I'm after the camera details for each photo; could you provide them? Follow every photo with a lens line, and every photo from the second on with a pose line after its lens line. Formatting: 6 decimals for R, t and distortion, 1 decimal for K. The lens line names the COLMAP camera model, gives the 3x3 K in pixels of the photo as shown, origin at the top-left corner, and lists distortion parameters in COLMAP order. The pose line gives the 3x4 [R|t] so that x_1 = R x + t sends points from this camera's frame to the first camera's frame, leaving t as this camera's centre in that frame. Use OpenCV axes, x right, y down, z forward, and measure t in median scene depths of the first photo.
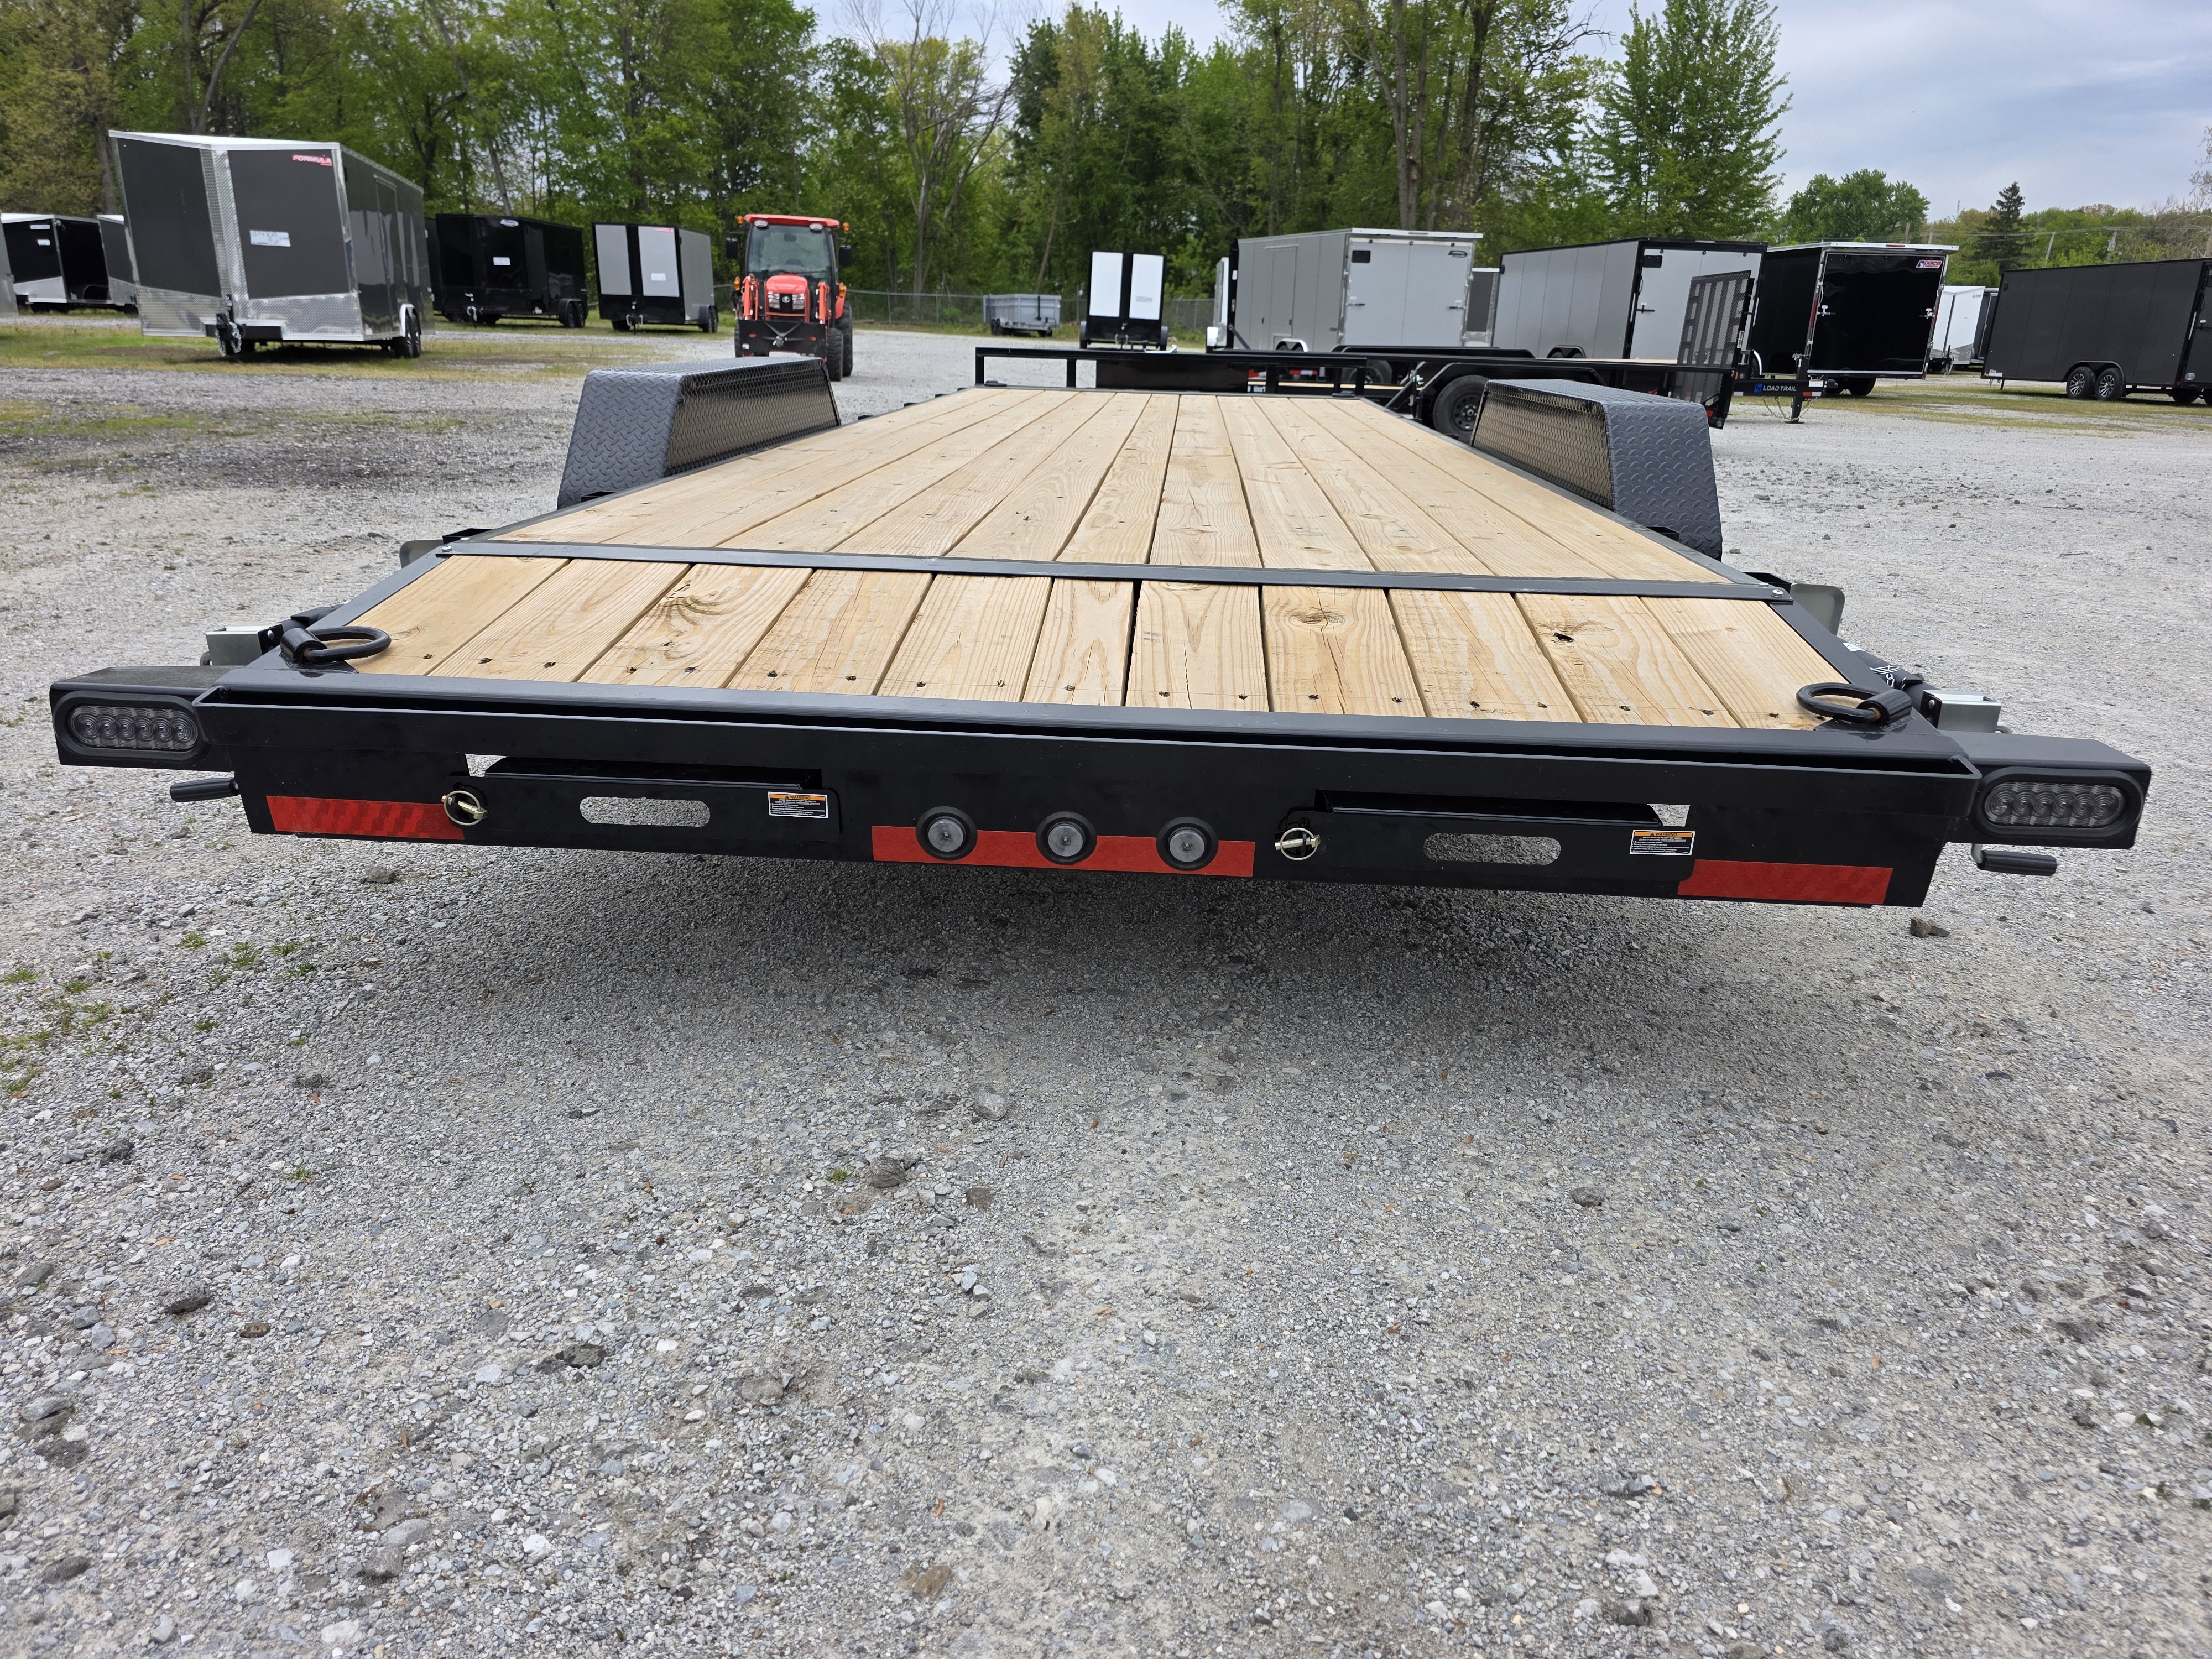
lens RADIAL K [[1493.1, 0, 1116.2], [0, 1493.1, 829.5], [0, 0, 1]] dist [0.056962, -0.052740]
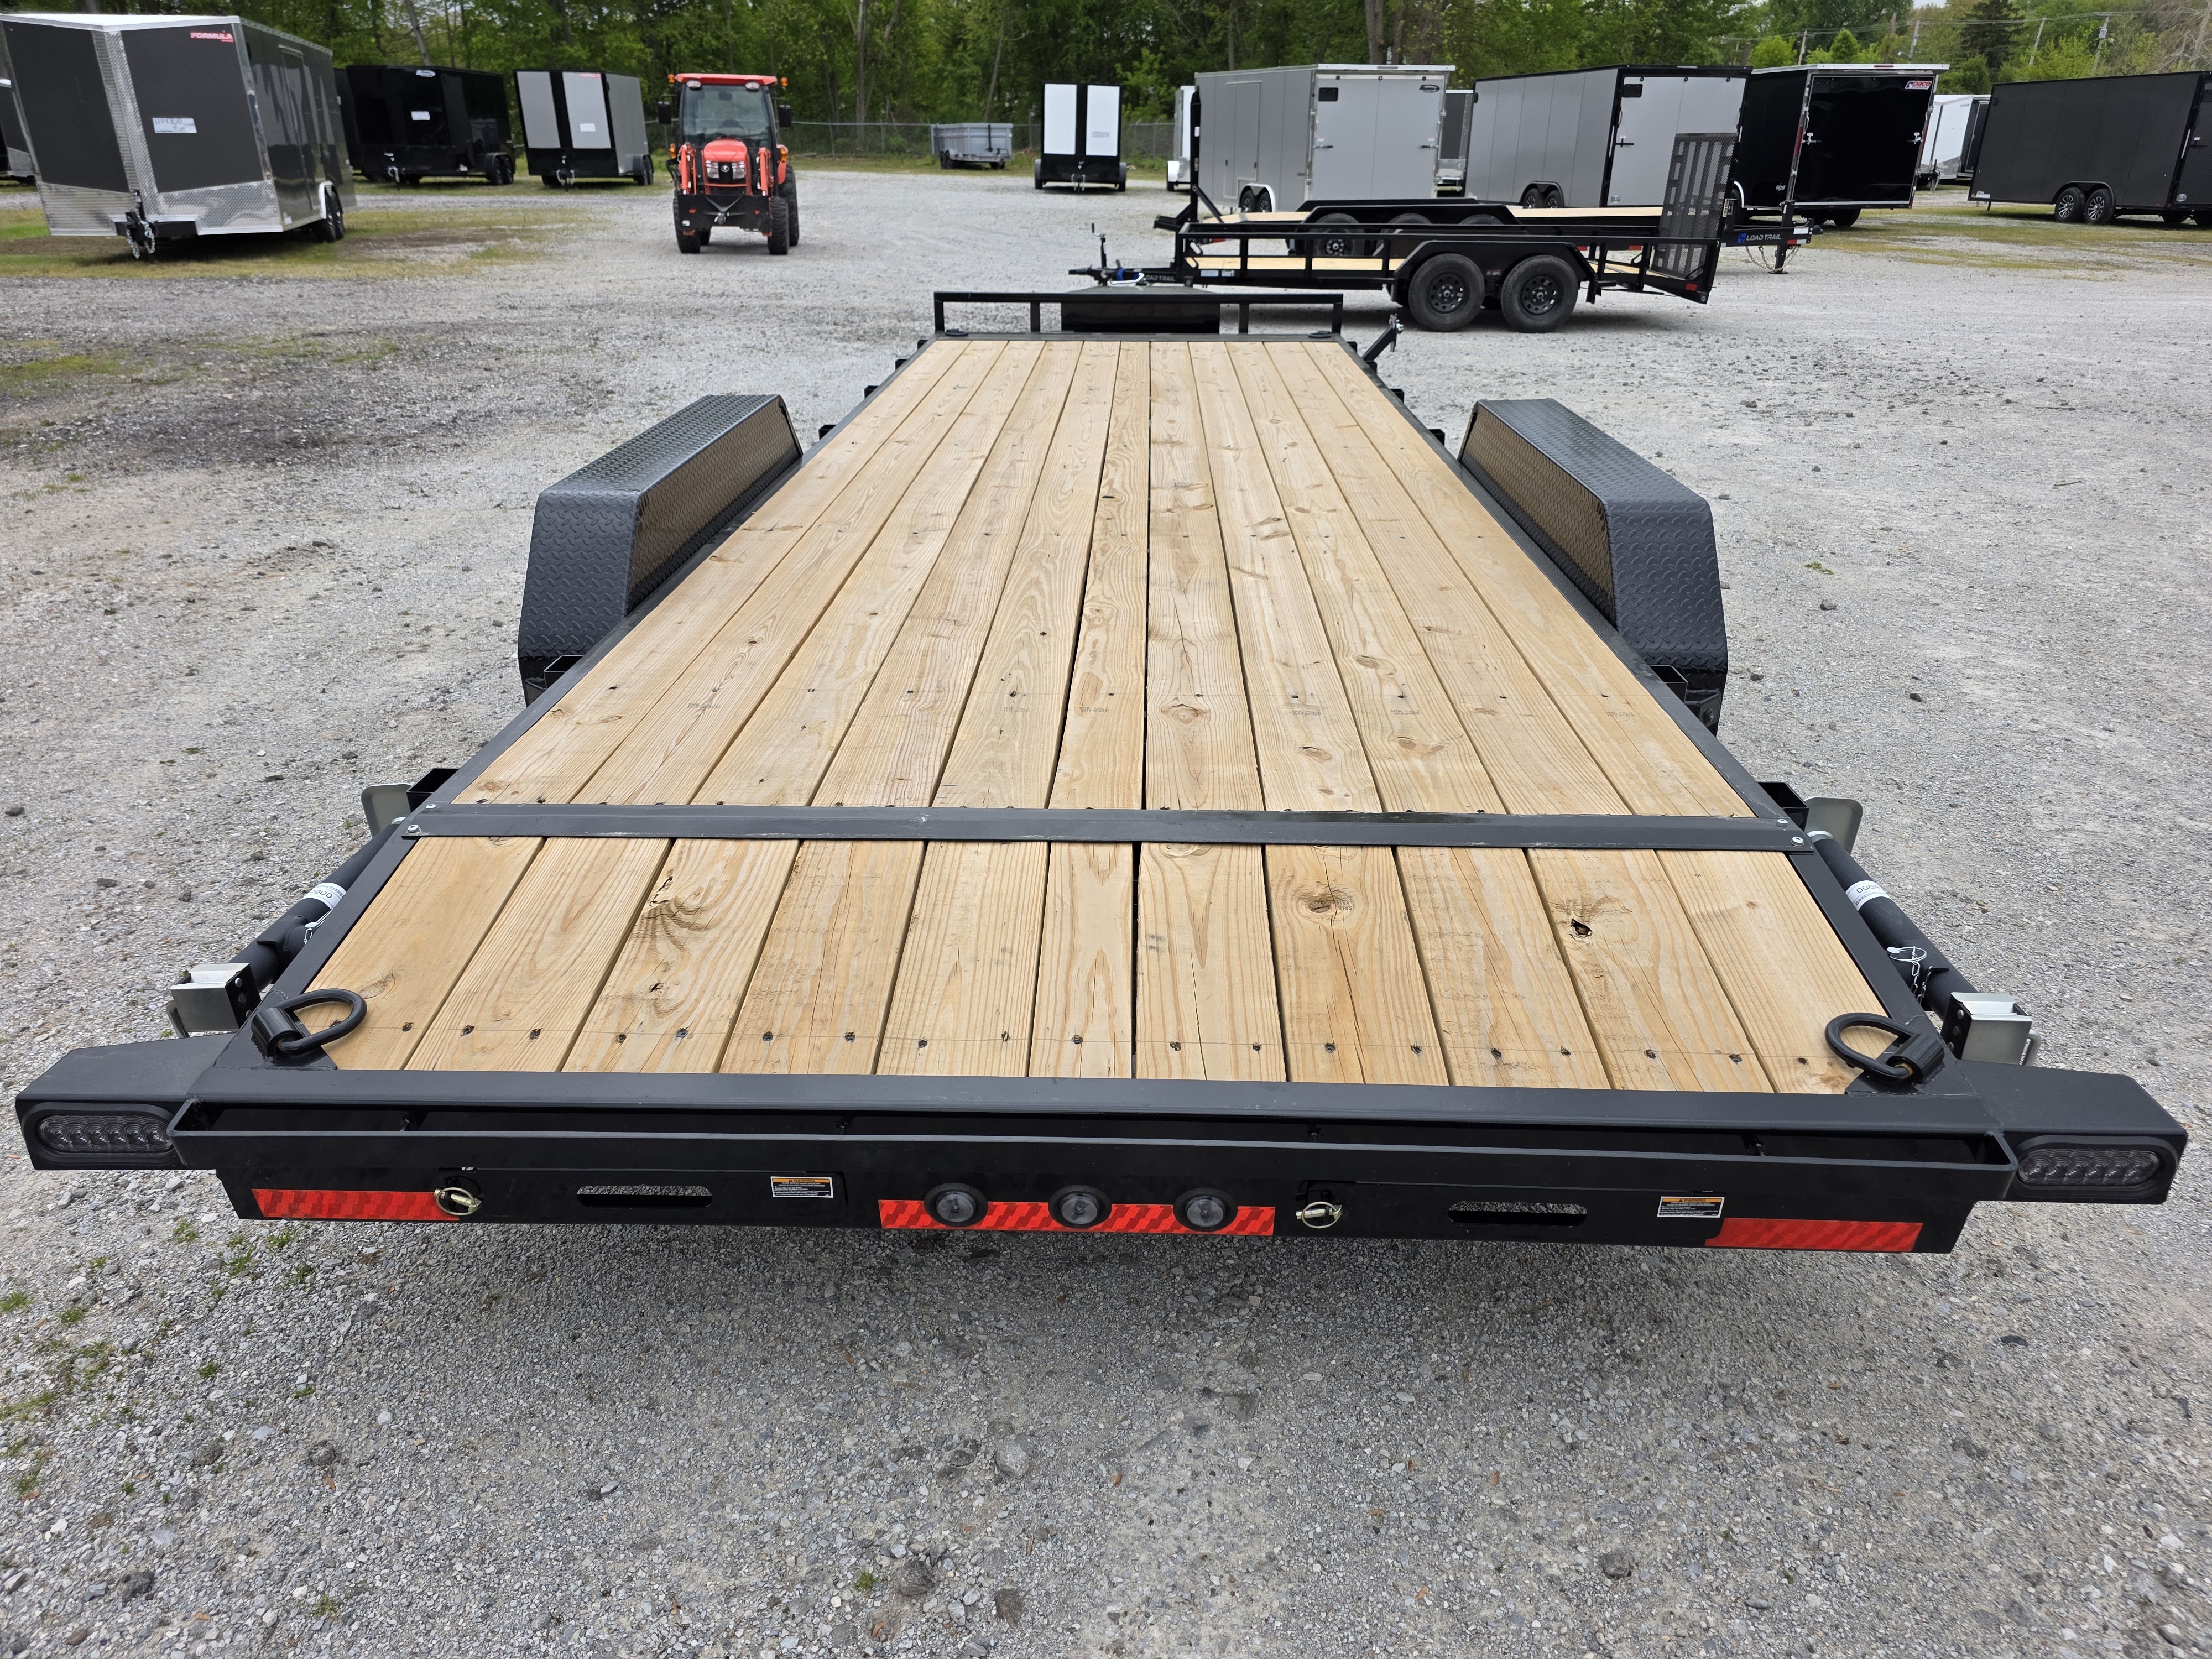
lens RADIAL K [[1493.1, 0, 1113.0], [0, 1493.1, 833.6], [0, 0, 1]] dist [0.056962, -0.052740]
pose [[0.999303, -0.035321, 0.012118, -0.003708], [0.033813, 0.993605, 0.107731, -0.081986], [-0.015845, -0.107247, 0.994106, 0.013084]]
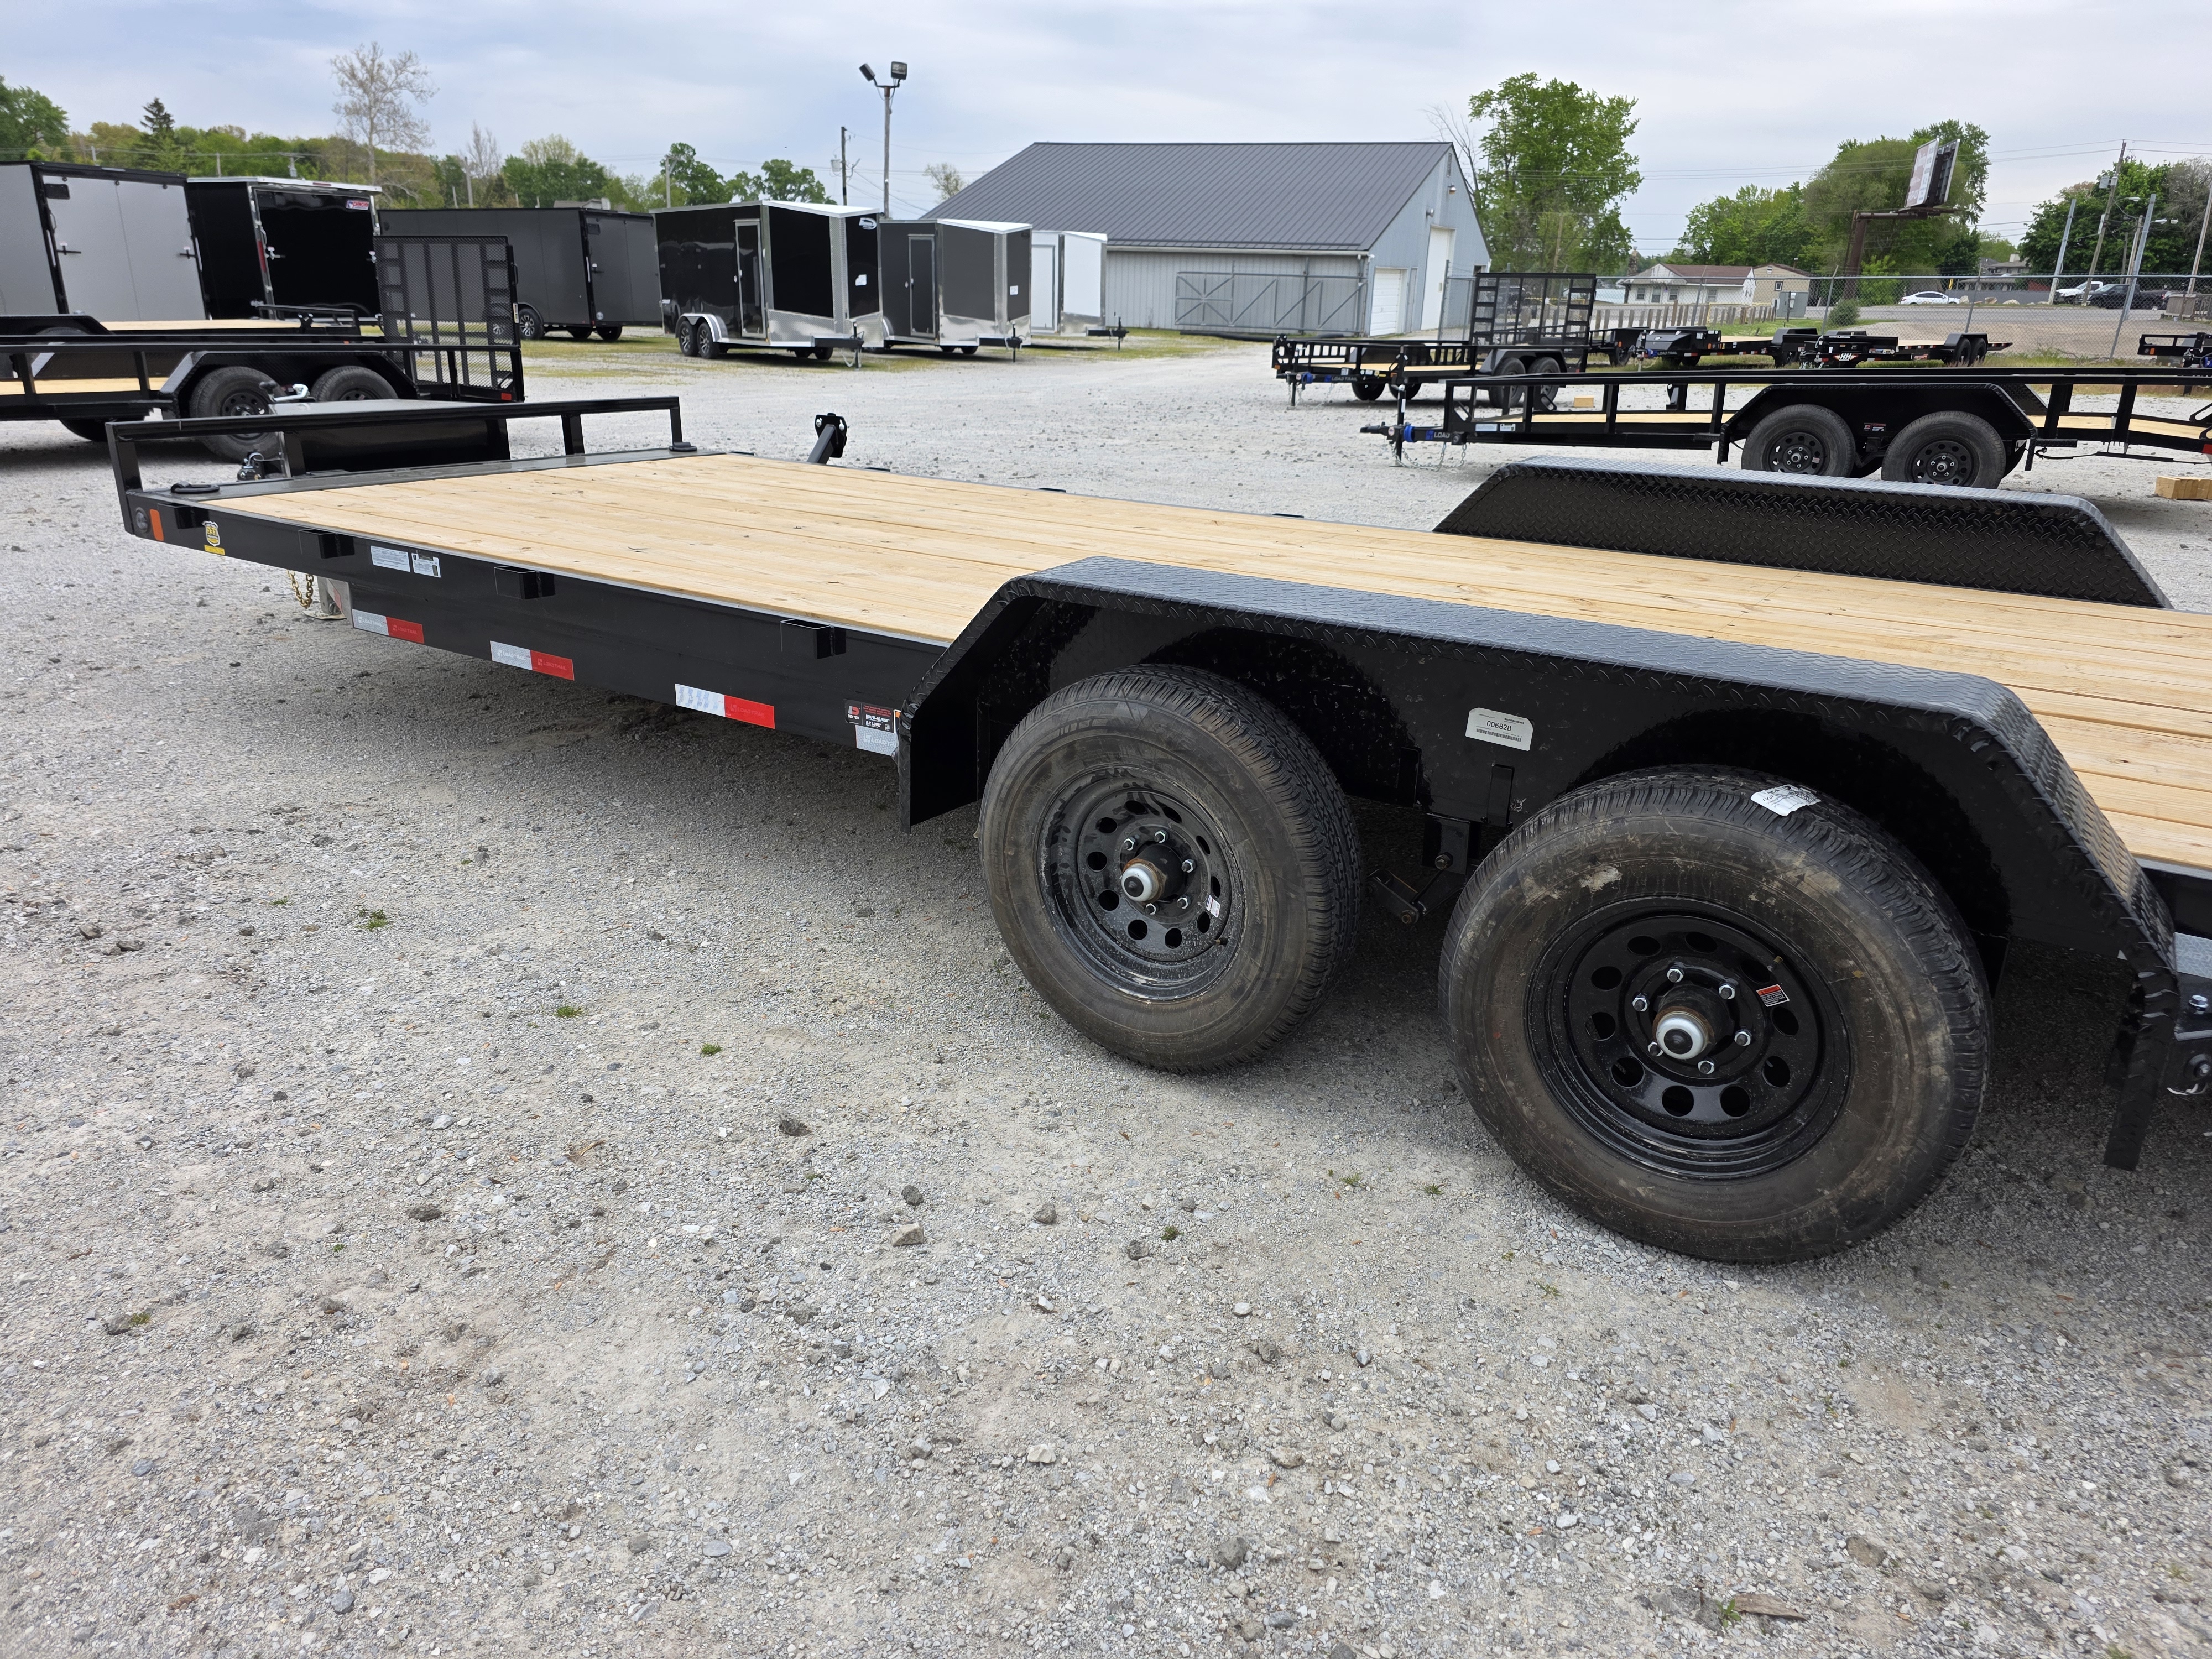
lens RADIAL K [[1493.1, 0, 1118.7], [0, 1493.1, 820.7], [0, 0, 1]] dist [0.056962, -0.052740]
pose [[0.502816, -0.303207, 0.809470, -0.408474], [0.268798, 0.944878, 0.186959, -0.198321], [-0.821537, 0.123578, 0.556601, 0.433003]]
